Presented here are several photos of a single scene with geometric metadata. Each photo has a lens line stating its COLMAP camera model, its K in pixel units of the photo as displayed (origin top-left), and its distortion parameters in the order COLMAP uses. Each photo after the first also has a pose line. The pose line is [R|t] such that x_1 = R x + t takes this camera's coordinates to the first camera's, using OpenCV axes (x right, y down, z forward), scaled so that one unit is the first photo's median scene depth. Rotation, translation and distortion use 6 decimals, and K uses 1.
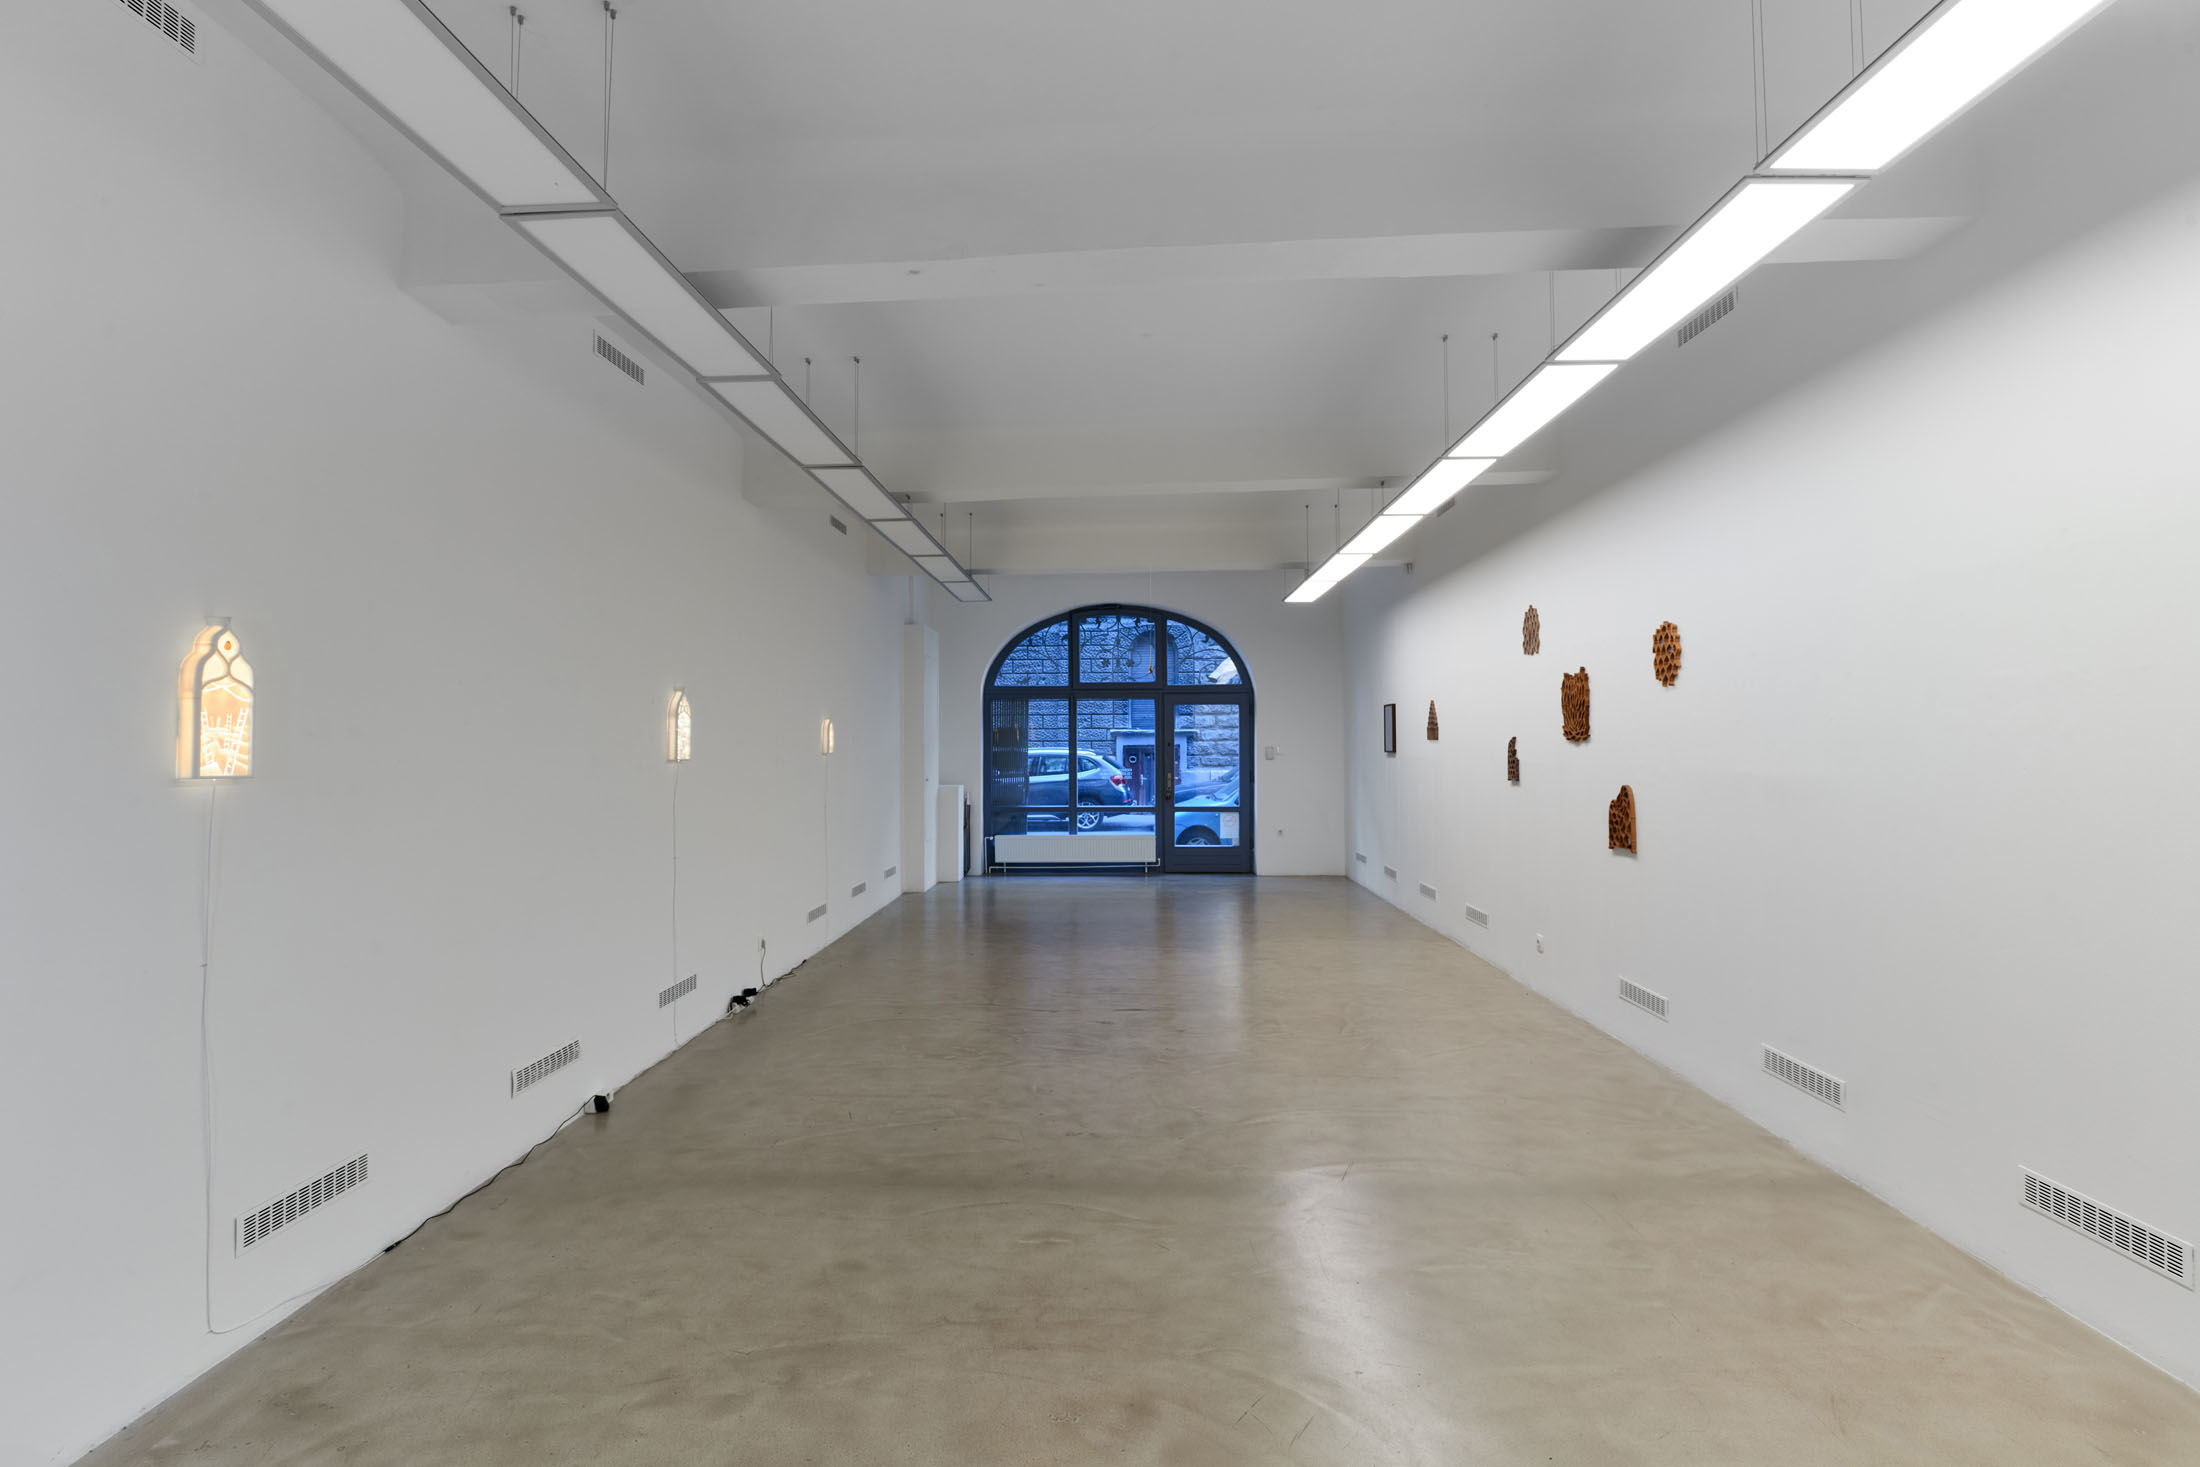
lens RADIAL K [[1103.1, 0, 1092.8], [0, 1103.1, 723.9], [0, 0, 1]] dist [-0.054132, 0.014073]
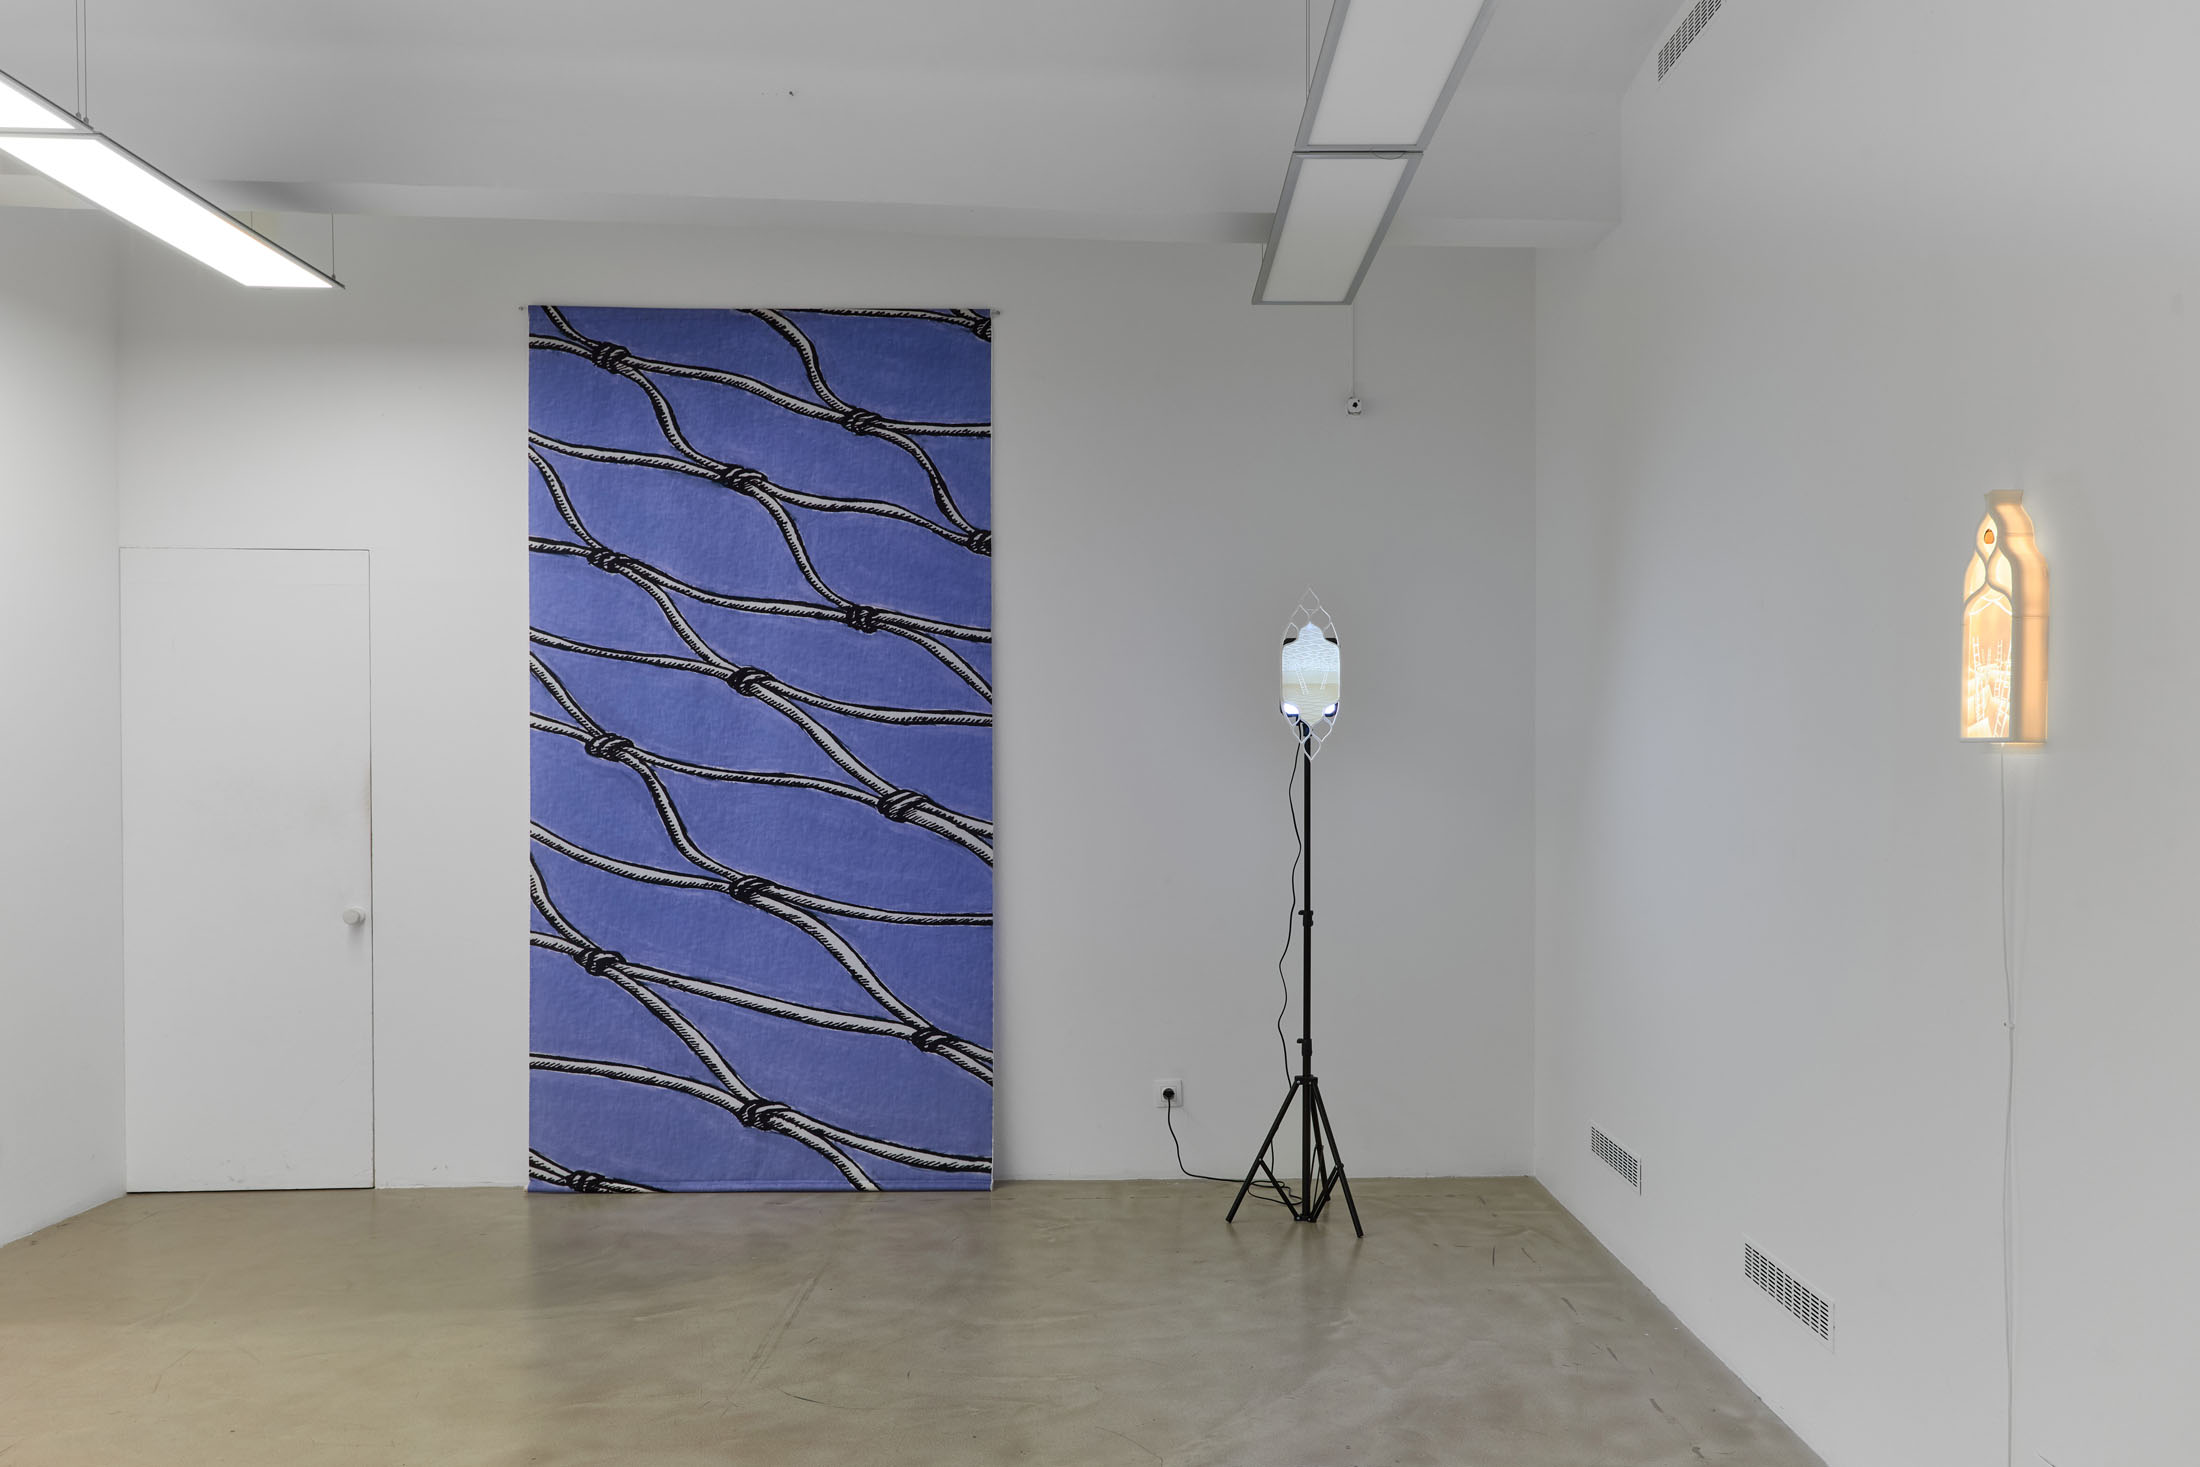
lens RADIAL K [[1698.2, 0, 1154.1], [0, 1698.2, 786.0], [0, 0, 1]] dist [0.063679, -0.006281]
pose [[-0.998227, 0.009167, -0.058819, -0.110659], [0.009405, 0.999949, -0.003767, 0.035023], [0.058781, -0.004314, -0.998262, 0.918863]]
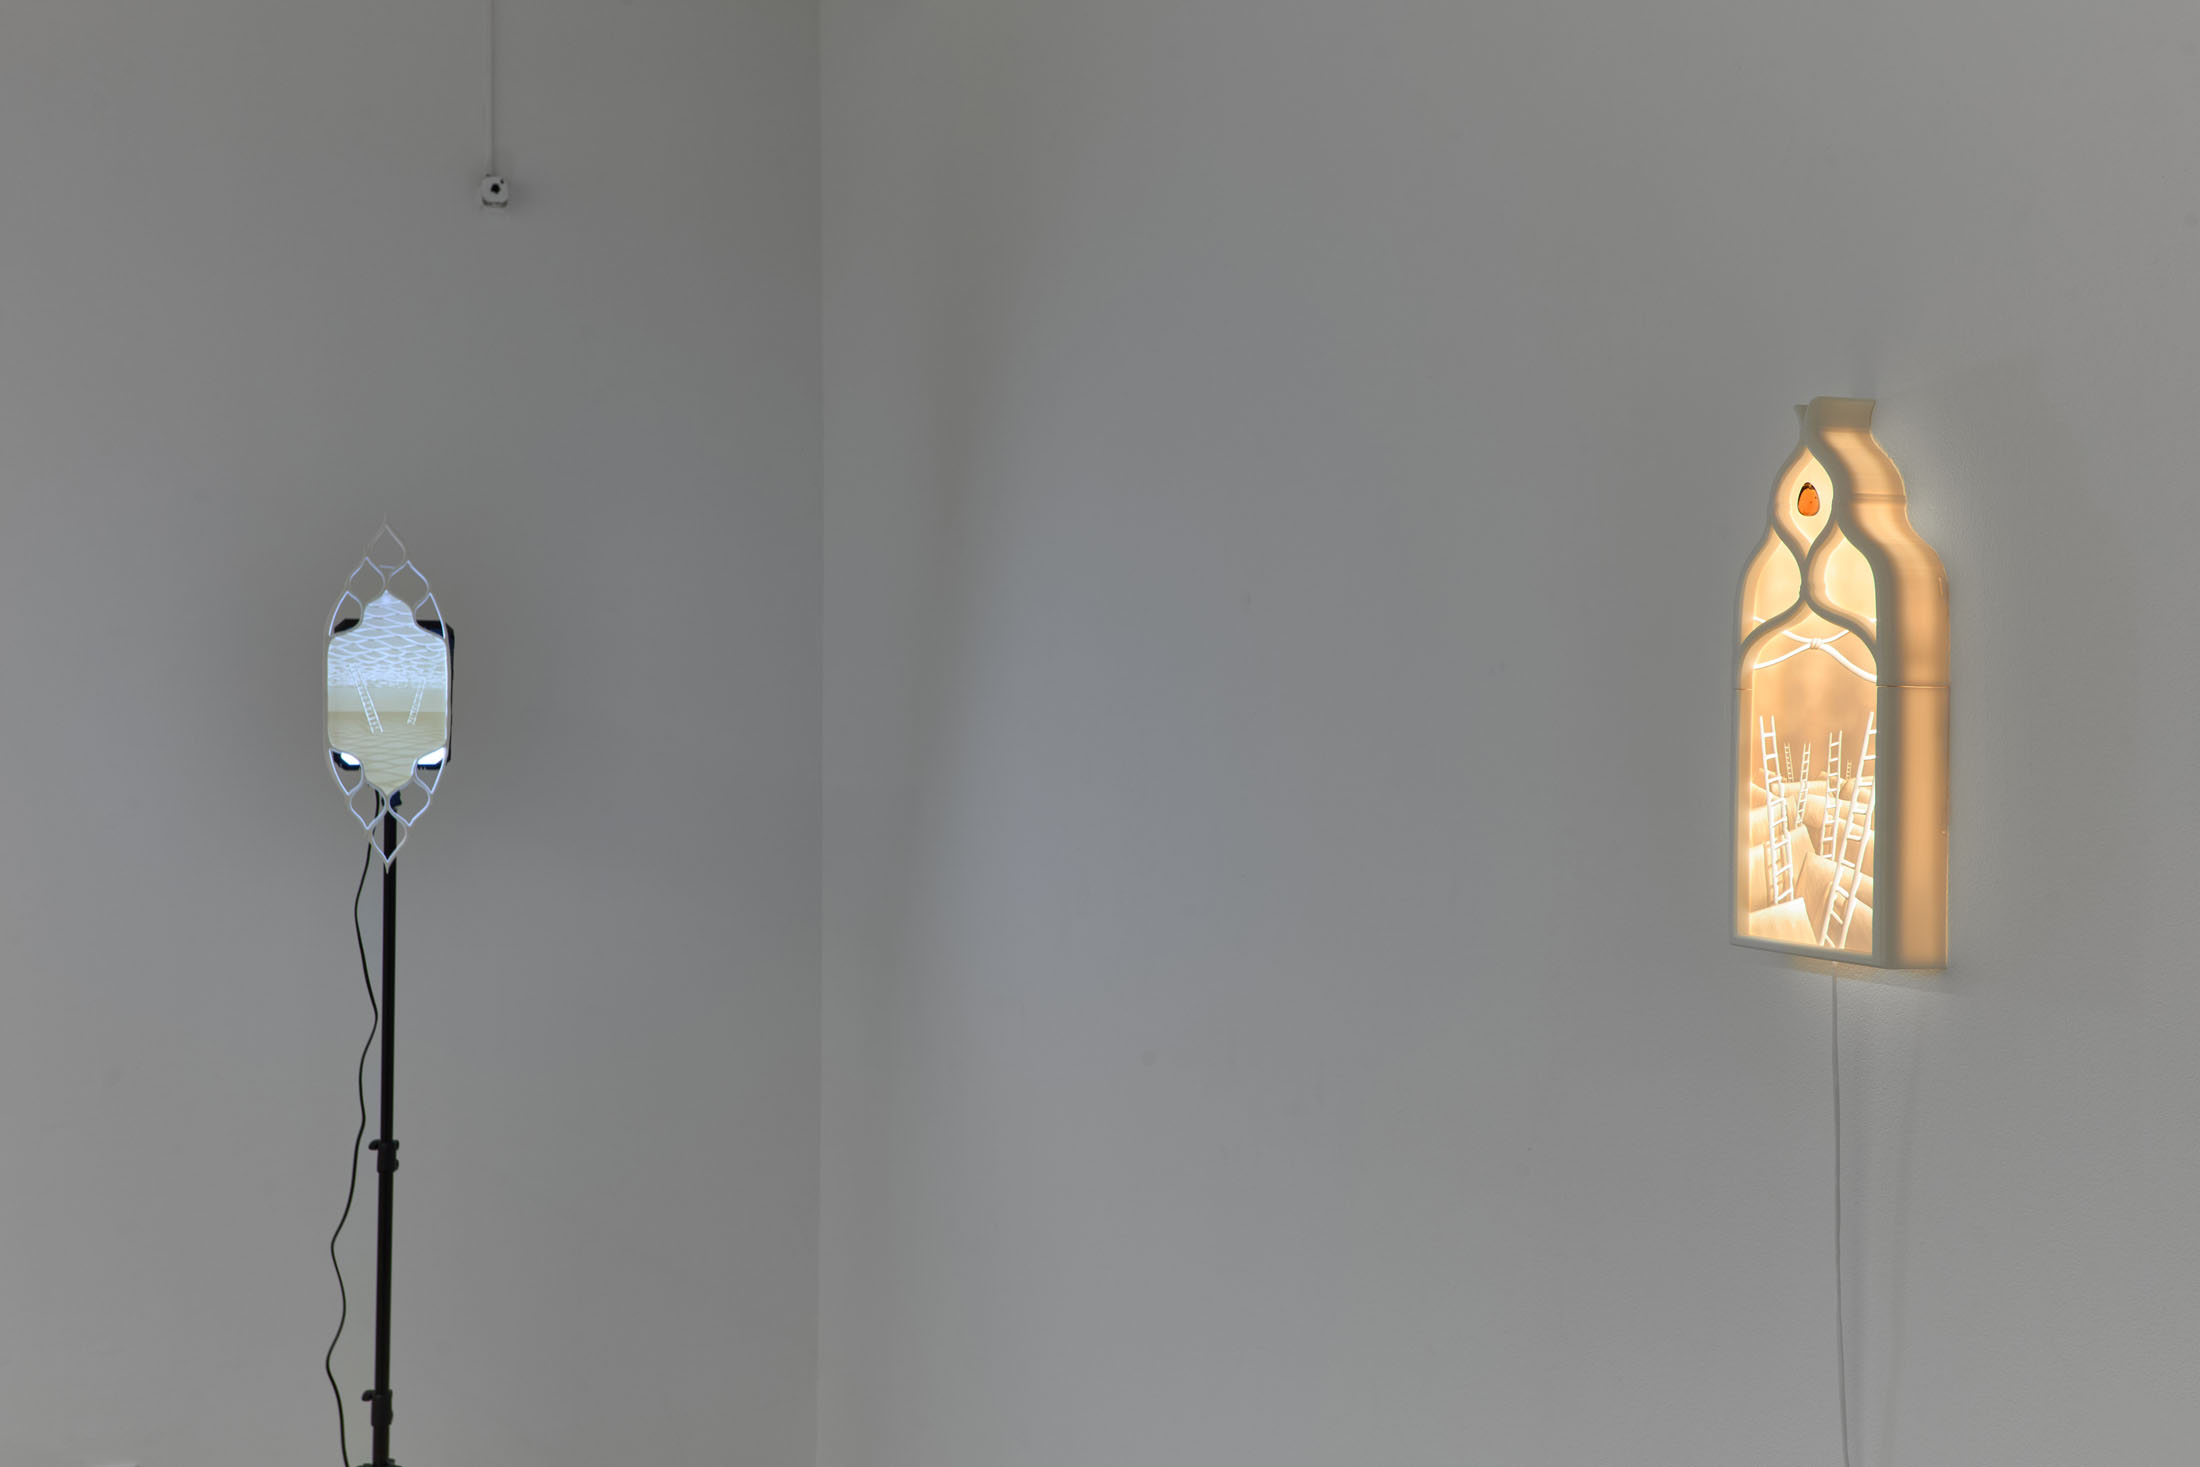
lens RADIAL K [[2330.5, 0, 1093.1], [0, 2330.5, 738.4], [0, 0, 1]] dist [0.079706, 0.000000]
pose [[-0.921612, 0.000920, -0.388112, -0.173914], [0.009282, 0.999763, -0.019672, 0.001118], [0.388002, -0.021732, -0.921402, 0.691359]]
